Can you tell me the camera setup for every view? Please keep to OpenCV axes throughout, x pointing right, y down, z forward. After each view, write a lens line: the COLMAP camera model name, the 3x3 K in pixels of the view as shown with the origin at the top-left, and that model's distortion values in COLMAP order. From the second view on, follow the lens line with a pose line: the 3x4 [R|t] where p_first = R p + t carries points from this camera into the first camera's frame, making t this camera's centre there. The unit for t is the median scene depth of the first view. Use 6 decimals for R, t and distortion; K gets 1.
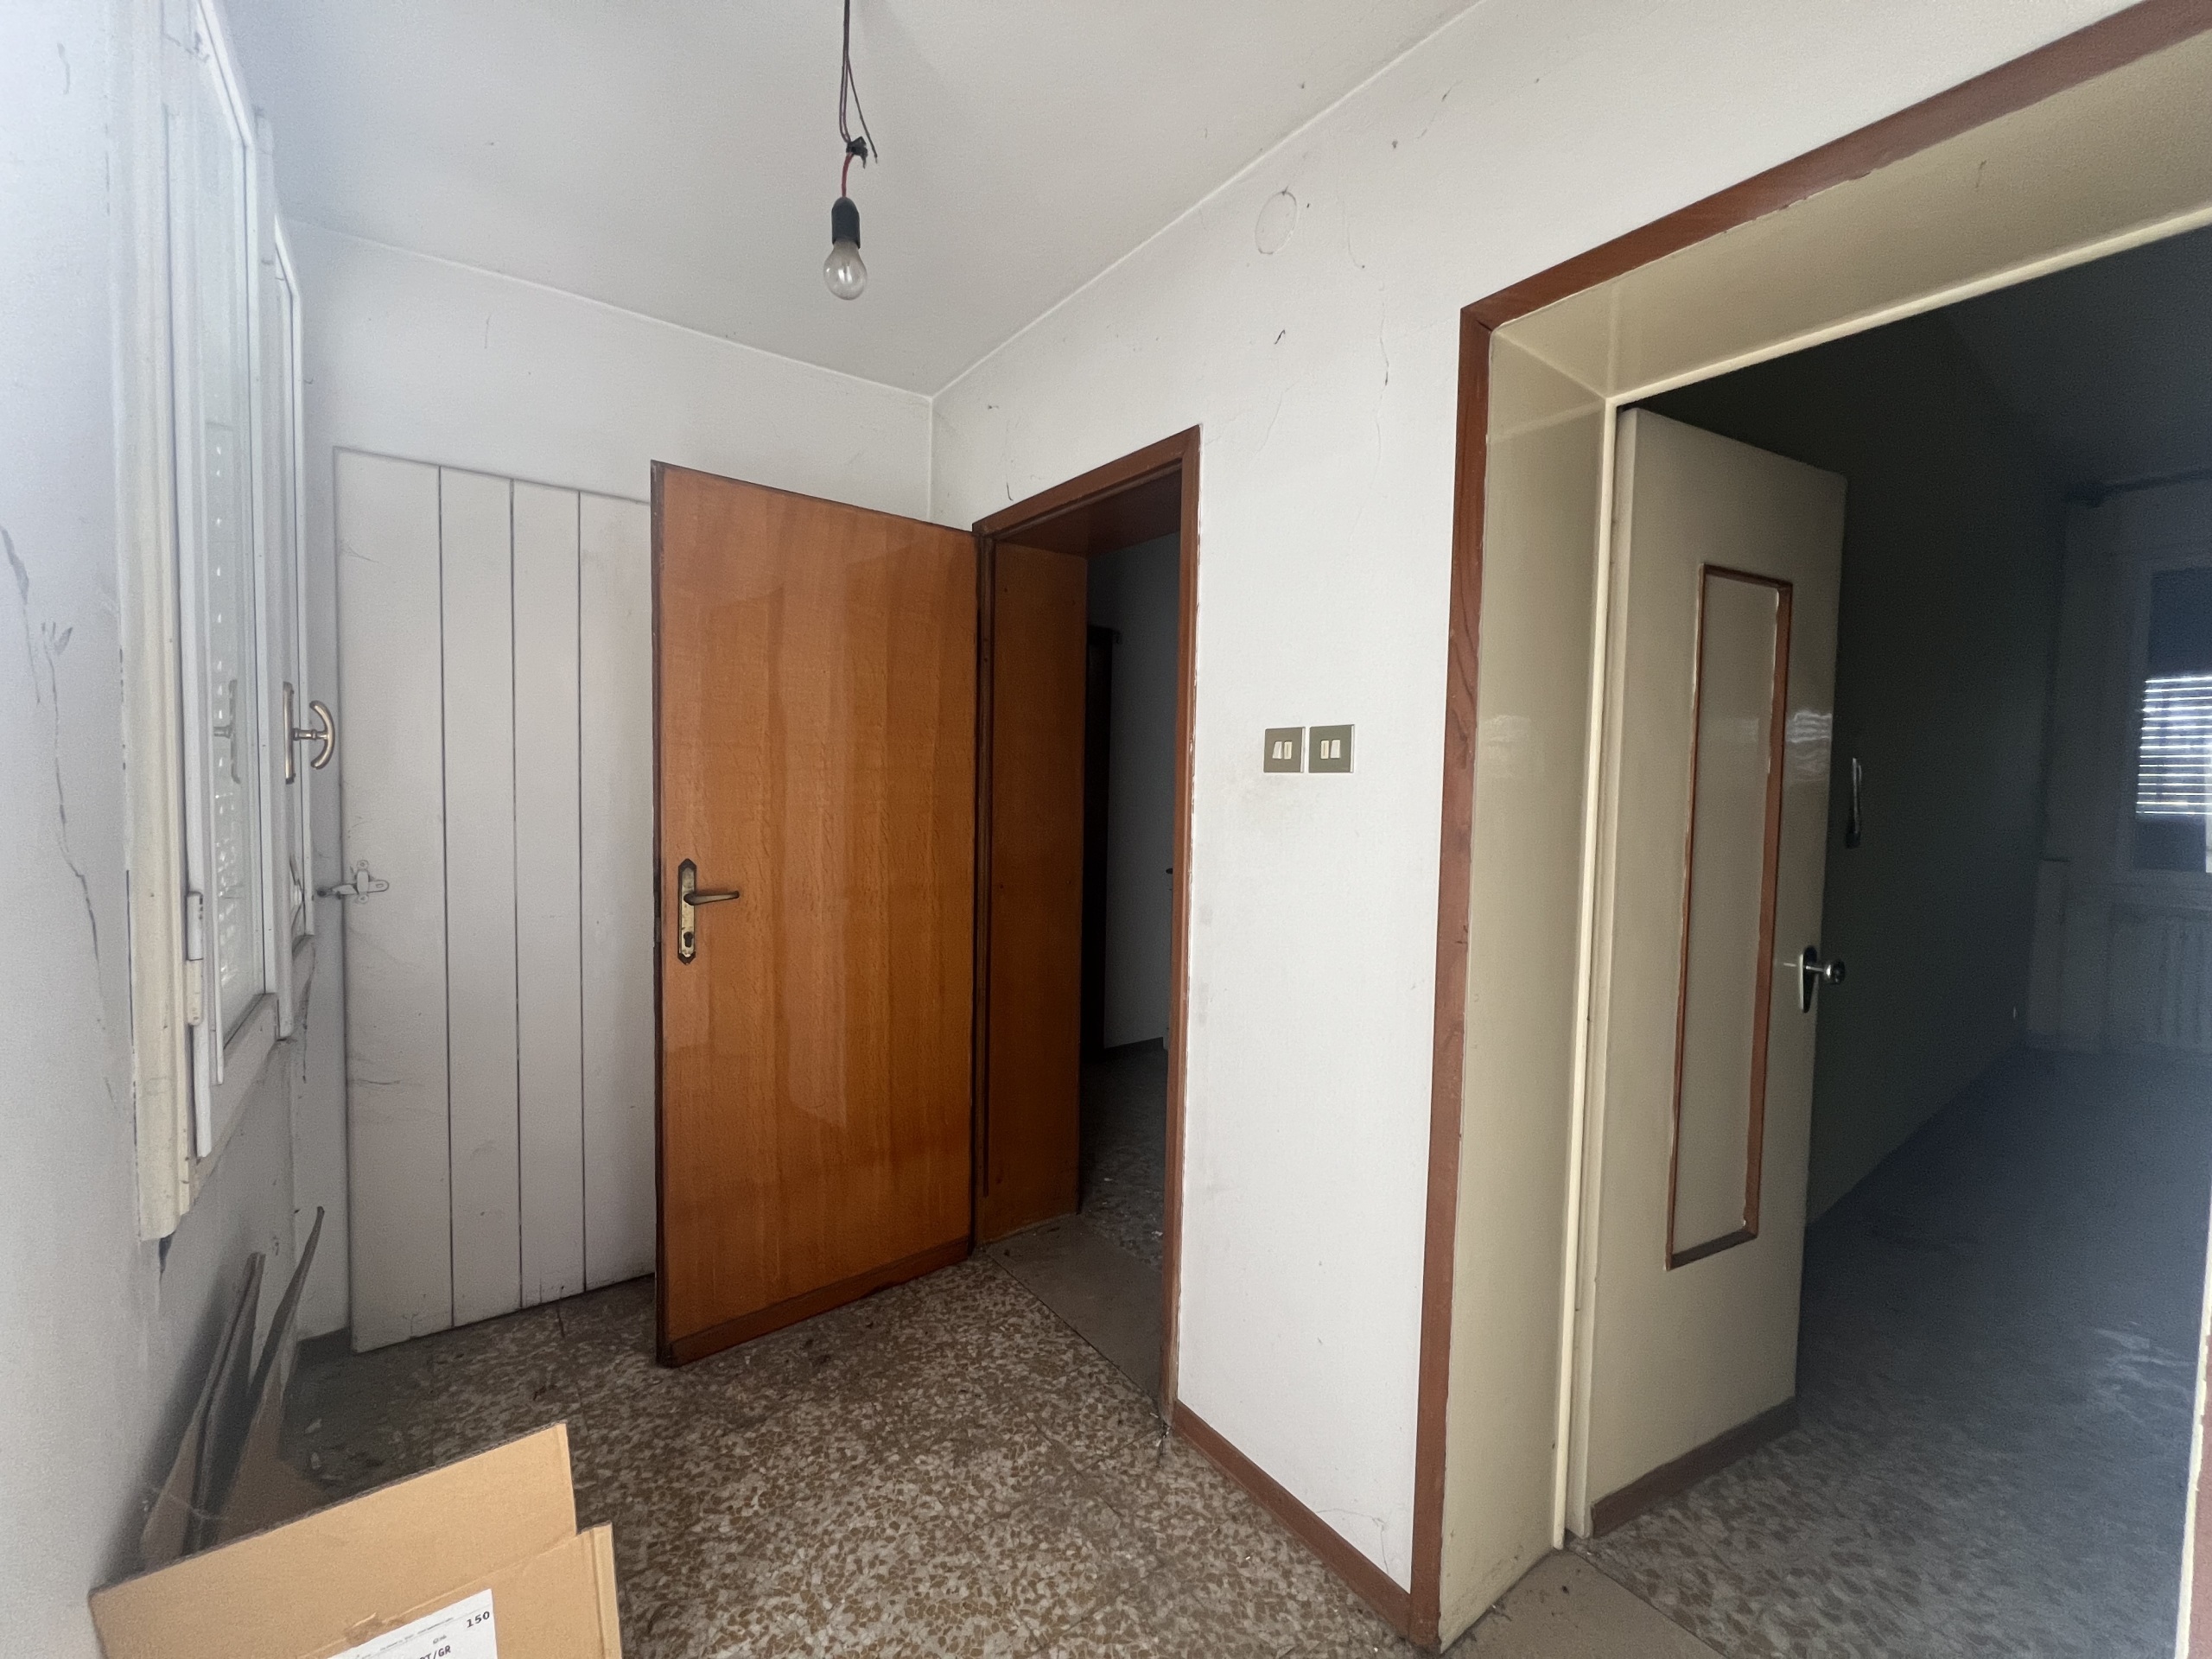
lens RADIAL K [[890.7, 0, 1109.5], [0, 890.7, 821.0], [0, 0, 1]] dist [-0.001119, -0.000327]
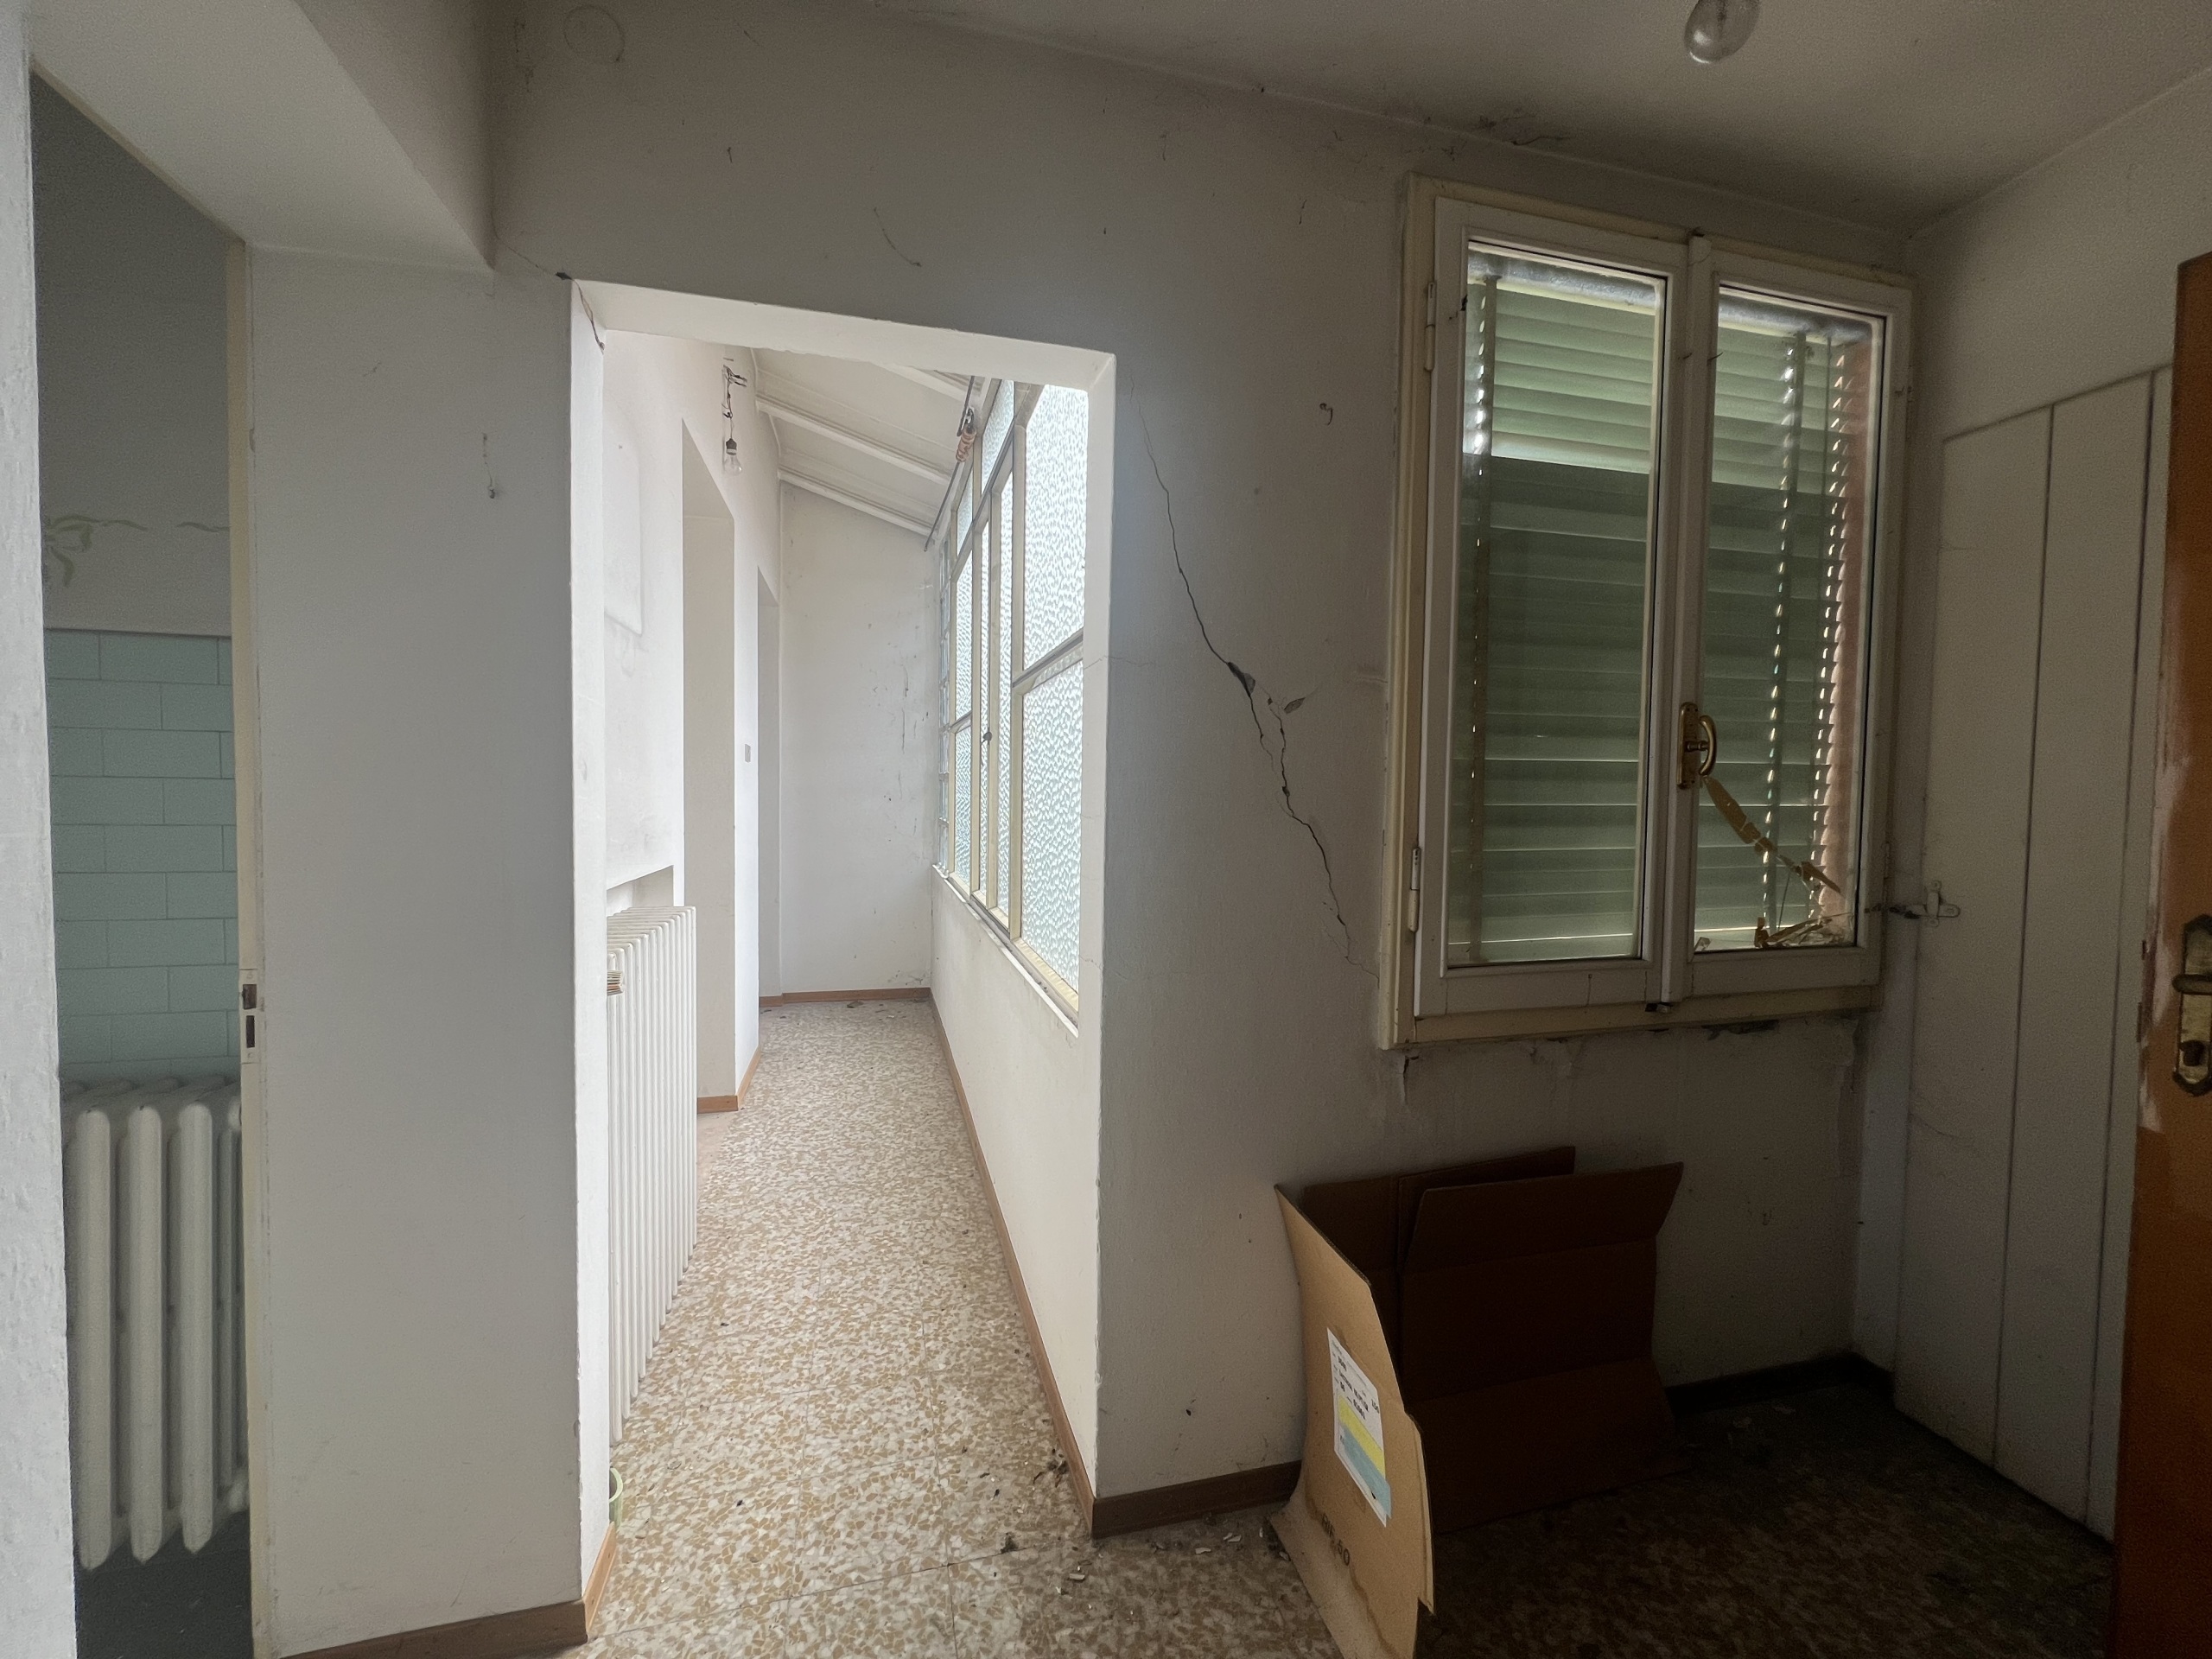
lens RADIAL K [[890.7, 0, 1109.5], [0, 890.7, 821.0], [0, 0, 1]] dist [-0.001119, -0.000327]
pose [[-0.370243, 0.010588, -0.928875, 0.365599], [-0.064344, 0.997241, 0.037014, 0.004409], [0.926704, 0.073472, -0.368540, 0.609608]]
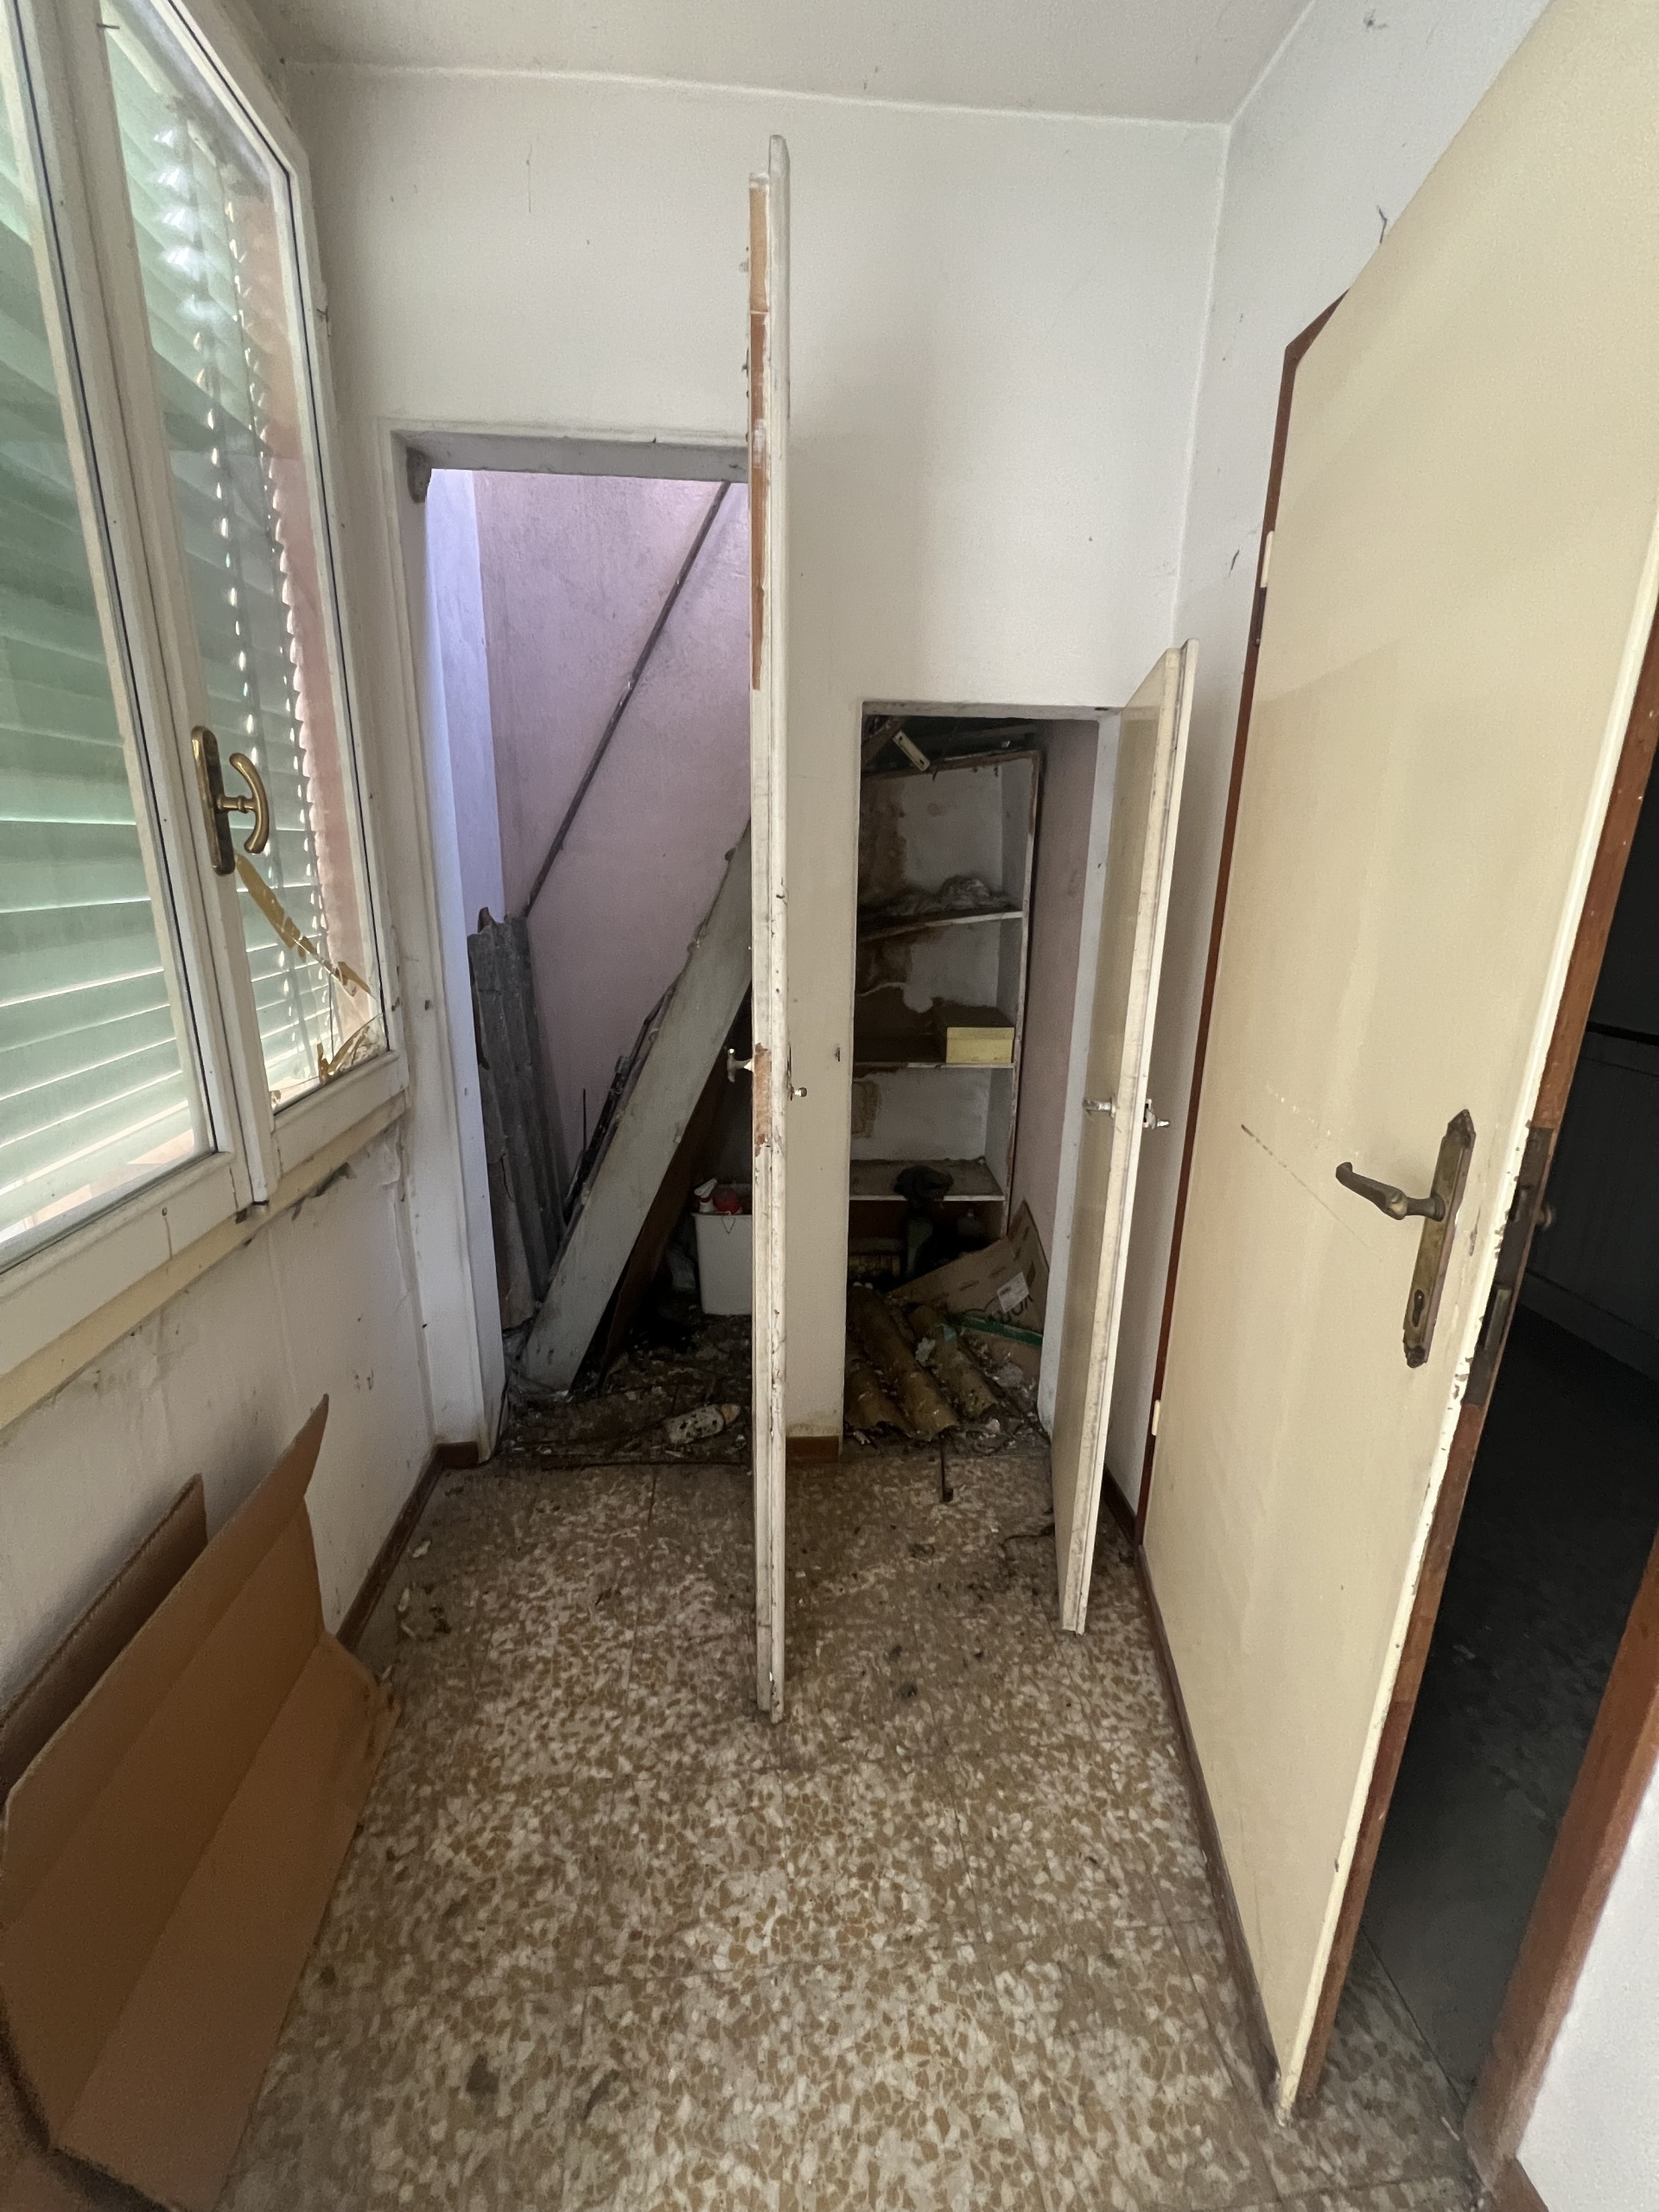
lens RADIAL K [[890.7, 0, 829.5], [0, 890.7, 1106.0], [0, 0, 1]] dist [-0.001119, -0.000327]
pose [[0.848745, 0.137305, -0.510665, -0.081008], [-0.024431, 0.974853, 0.221507, -0.024933], [0.528237, -0.175527, 0.830756, 0.516643]]
